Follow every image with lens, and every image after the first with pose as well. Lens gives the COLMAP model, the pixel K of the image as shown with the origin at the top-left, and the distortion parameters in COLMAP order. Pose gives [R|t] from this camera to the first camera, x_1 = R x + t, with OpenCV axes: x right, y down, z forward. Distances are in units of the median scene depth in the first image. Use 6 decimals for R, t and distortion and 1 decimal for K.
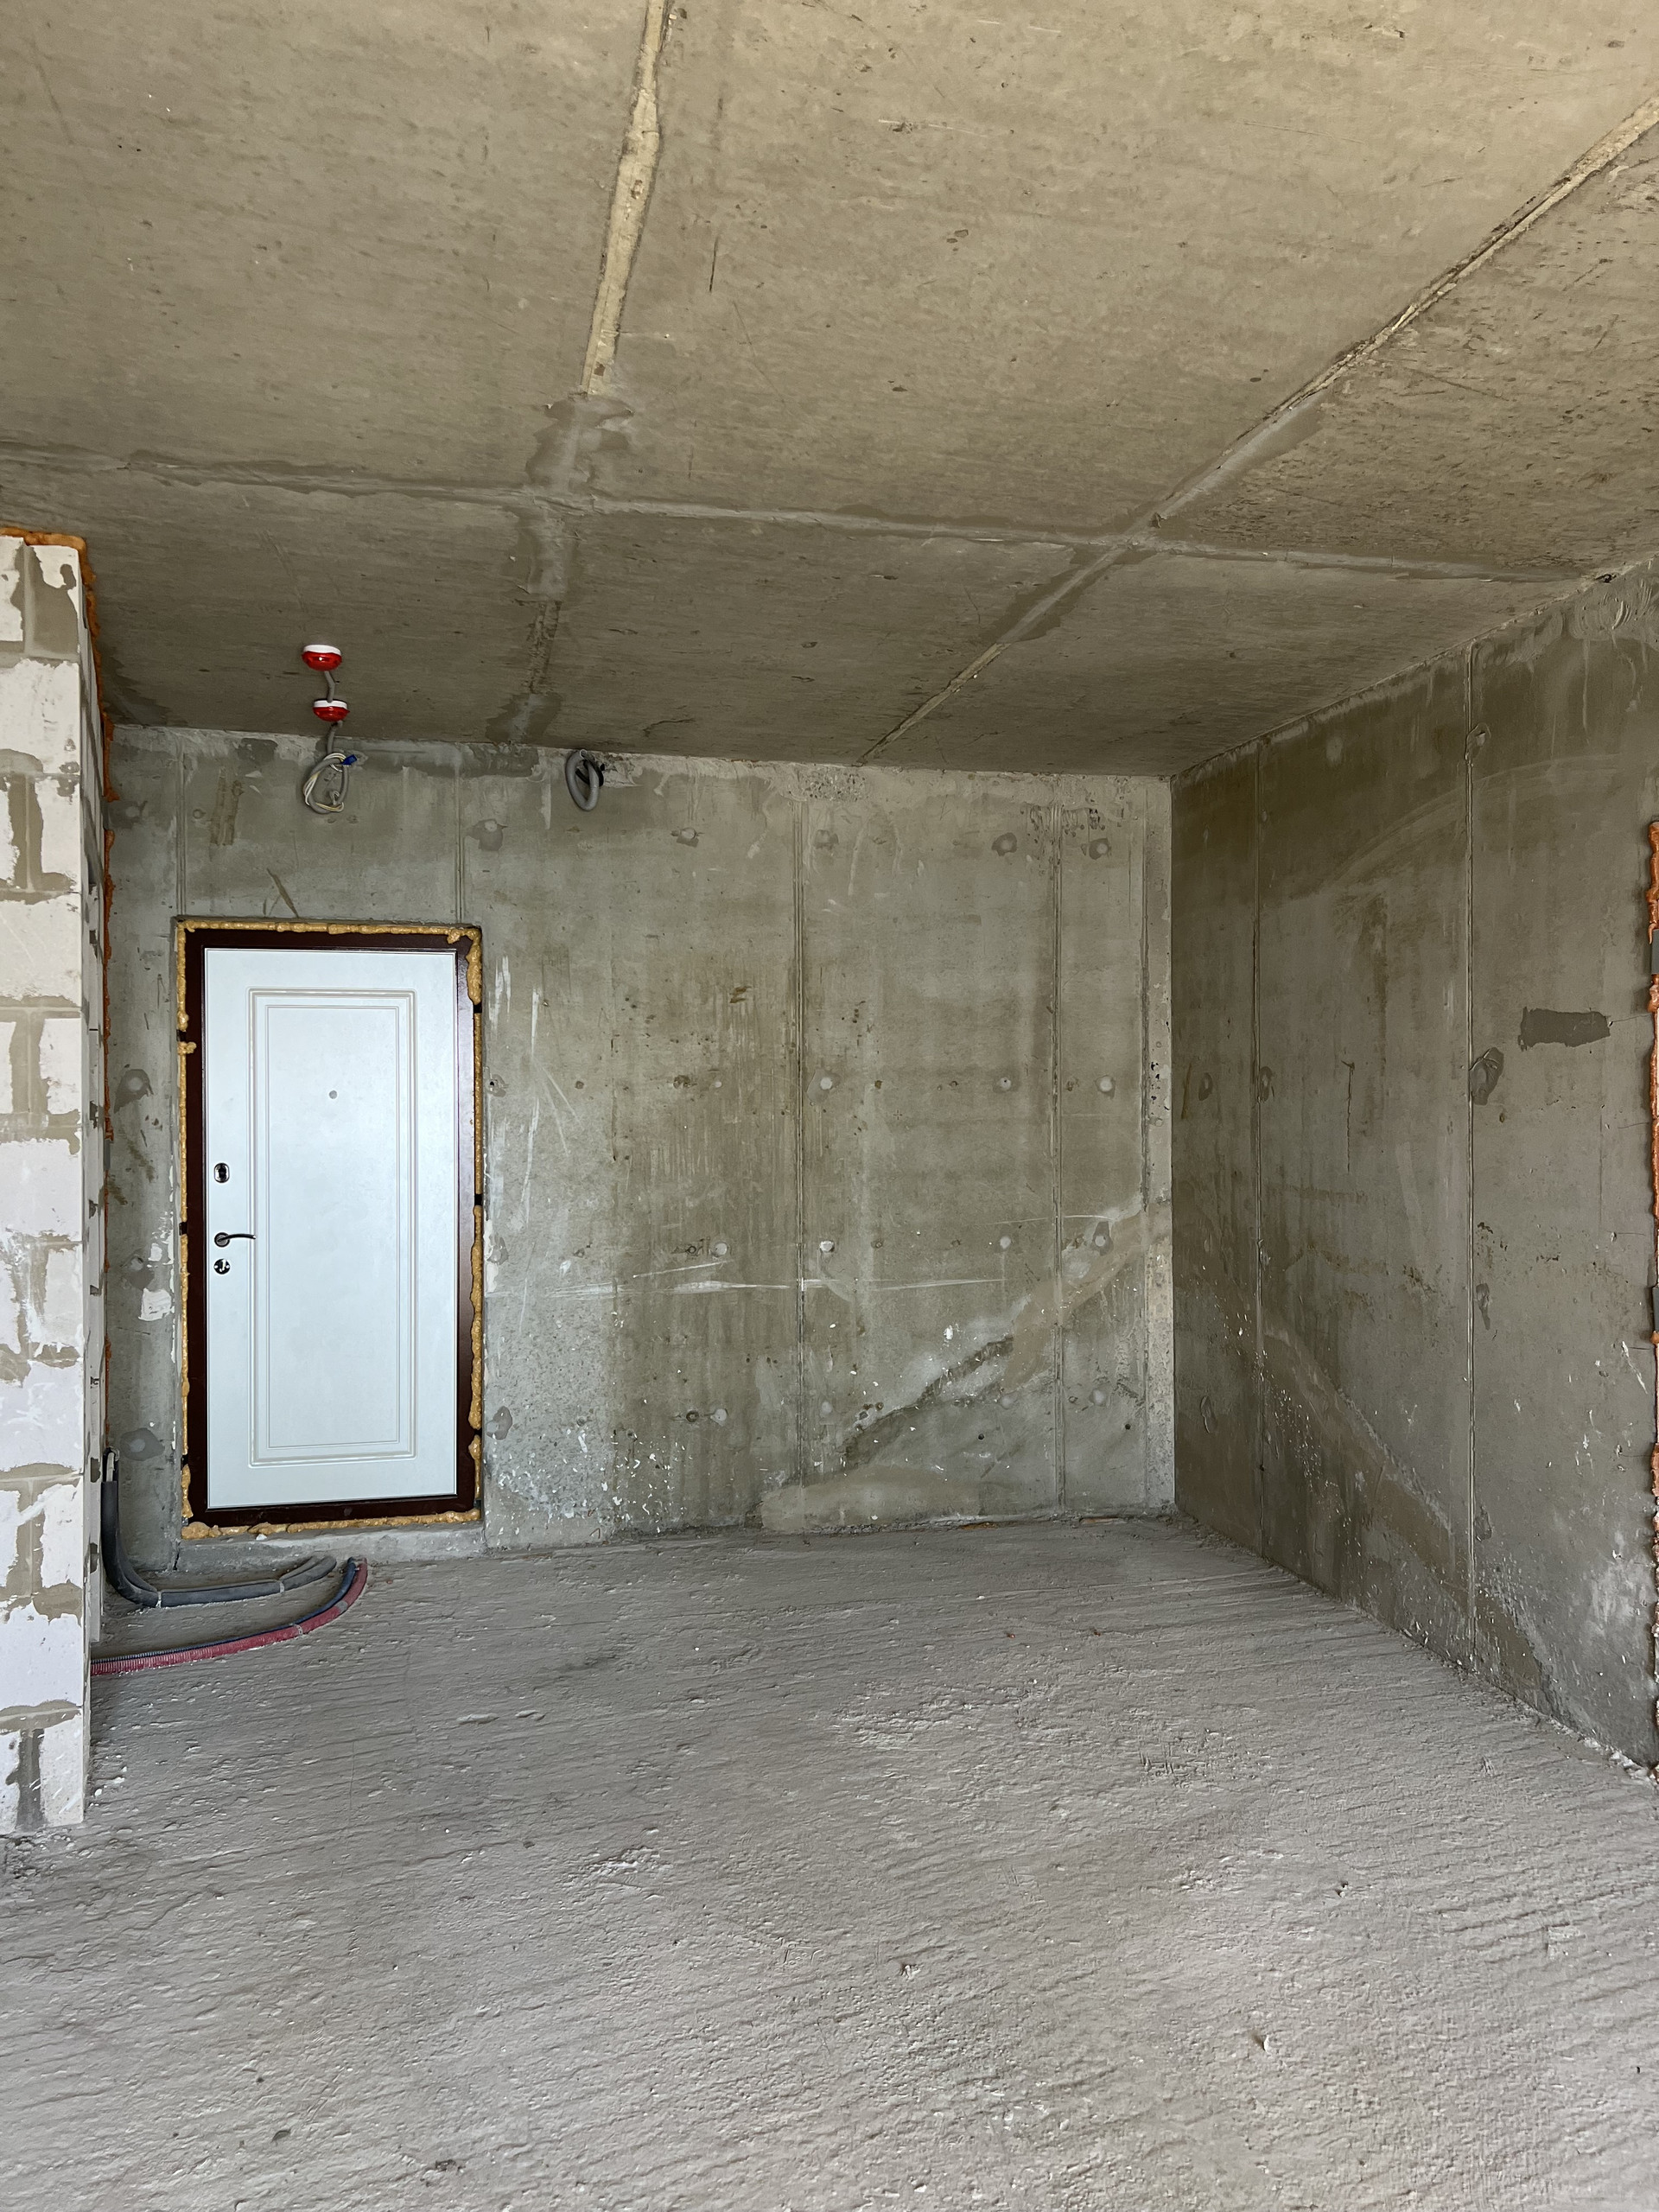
lens RADIAL K [[1651.4, 0, 833.0], [0, 1651.4, 1108.1], [0, 0, 1]] dist [0.033006, -0.047443]
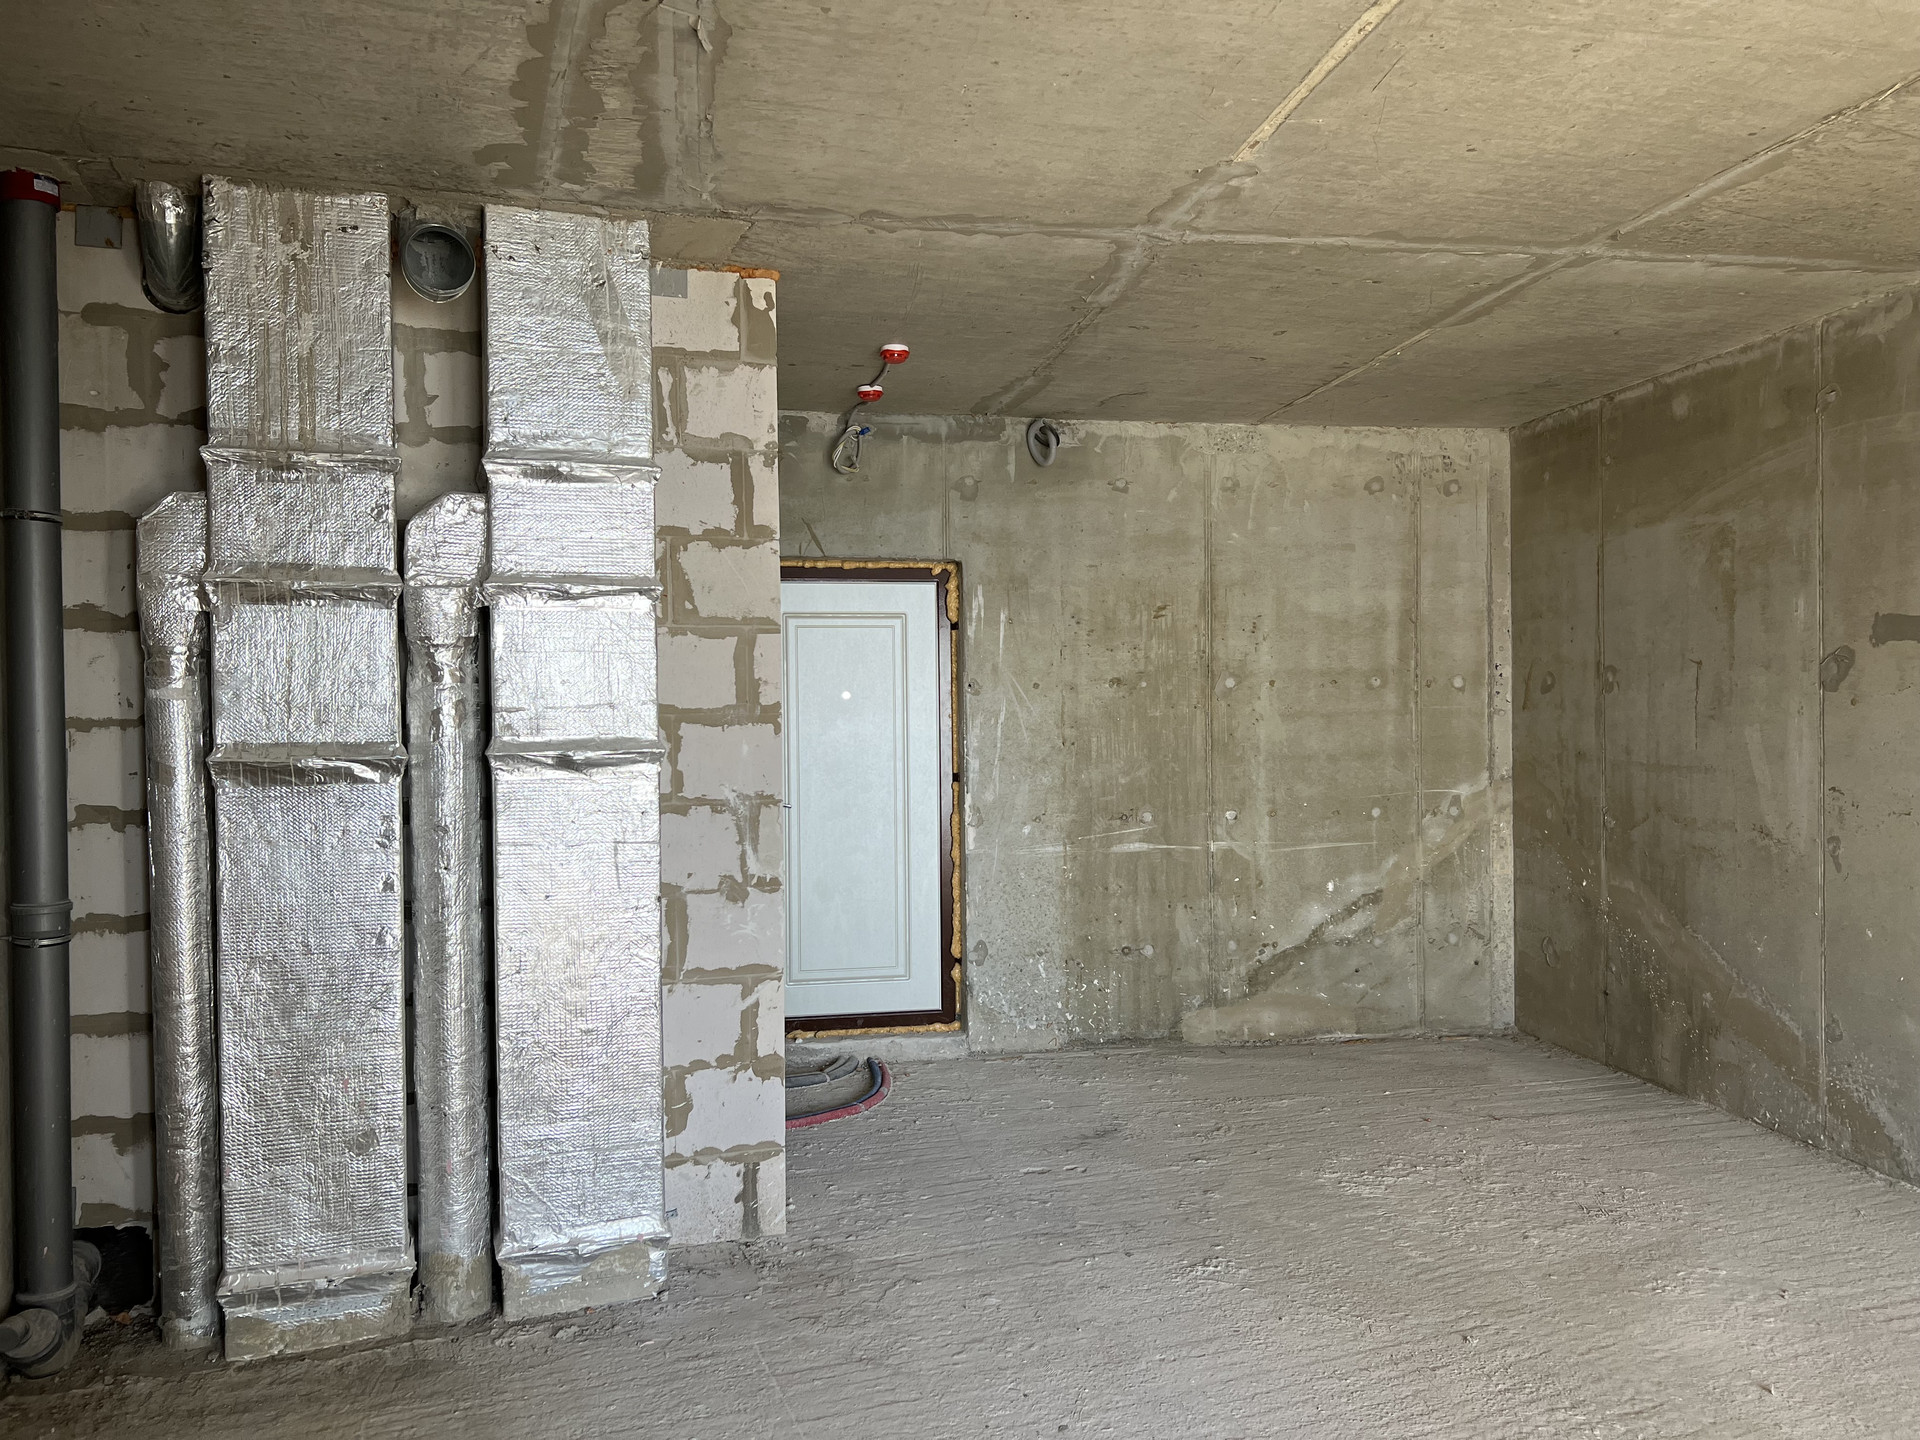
lens RADIAL K [[1433.4, 0, 941.3], [0, 1433.4, 727.9], [0, 0, 1]] dist [0.033006, -0.047443]
pose [[0.997622, -0.006599, -0.068610, -0.189195], [0.007177, 0.999941, 0.008176, 0.010653], [0.068552, -0.008649, 0.997610, -0.113792]]
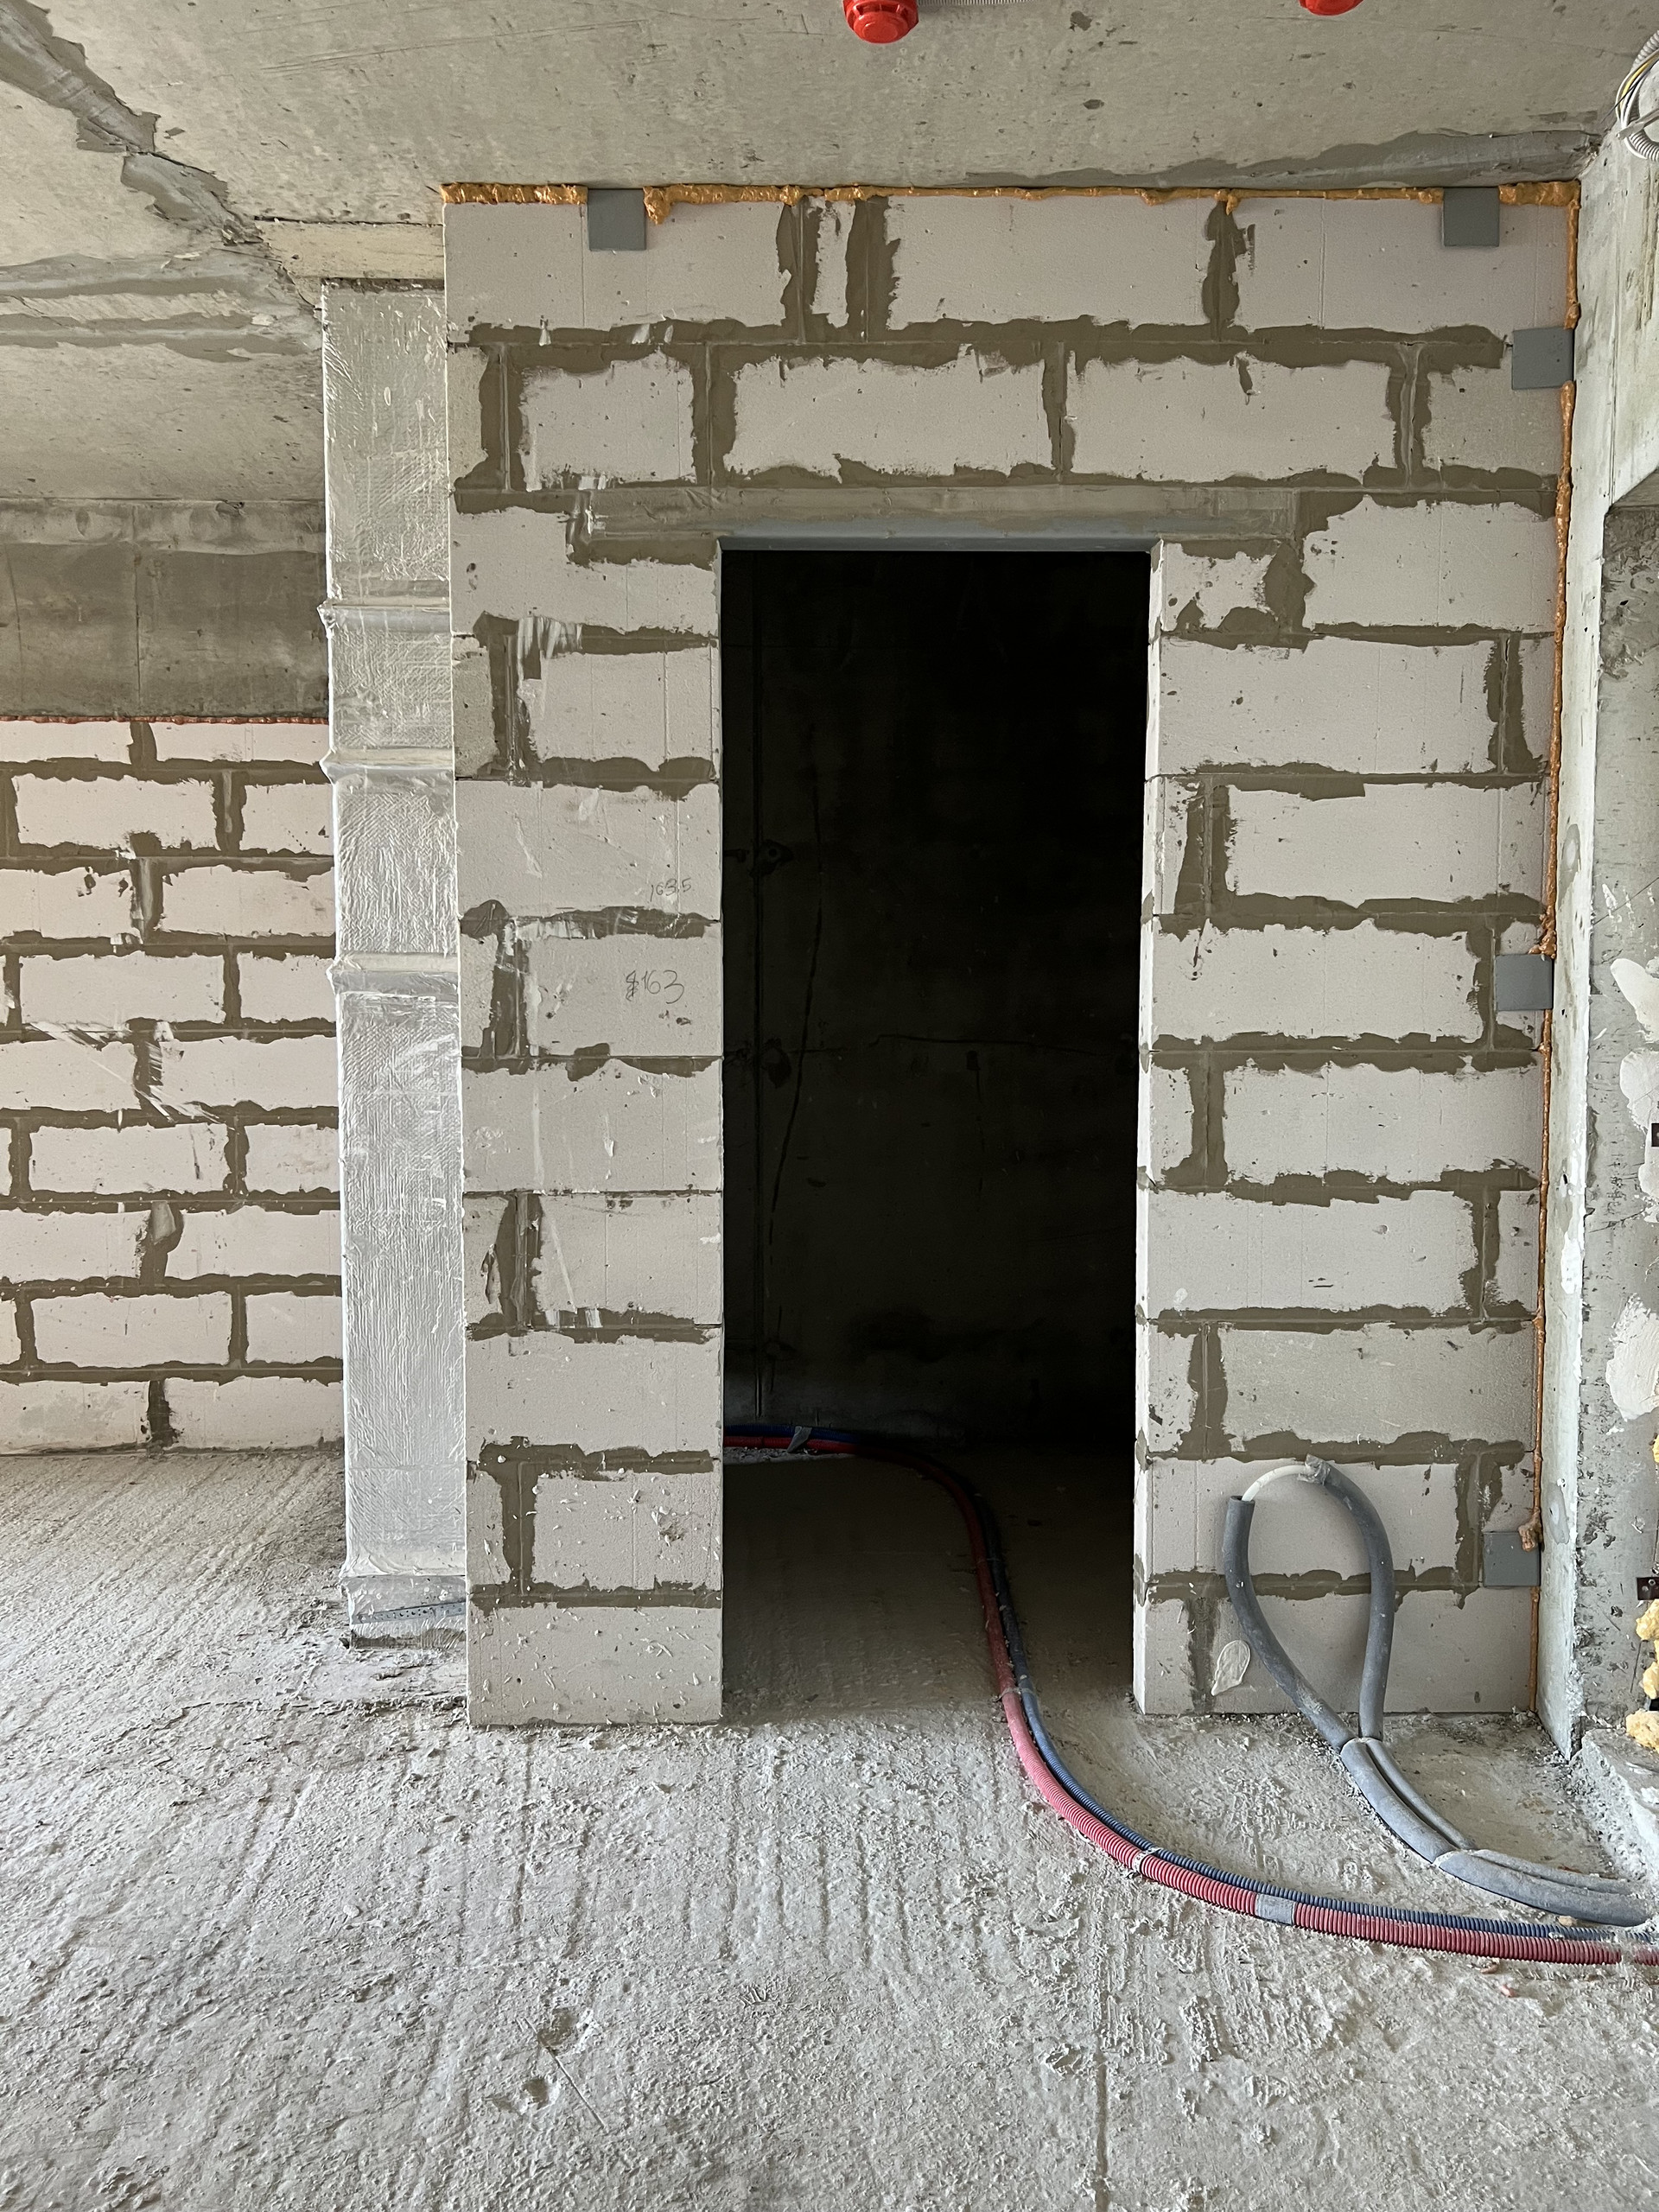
lens RADIAL K [[1651.4, 0, 830.0], [0, 1651.4, 1108.0], [0, 0, 1]] dist [0.033006, -0.047443]
pose [[-0.355674, 0.065175, -0.932335, 0.205792], [-0.006375, 0.997373, 0.072154, 0.035807], [0.934588, 0.031607, -0.354324, 1.141411]]
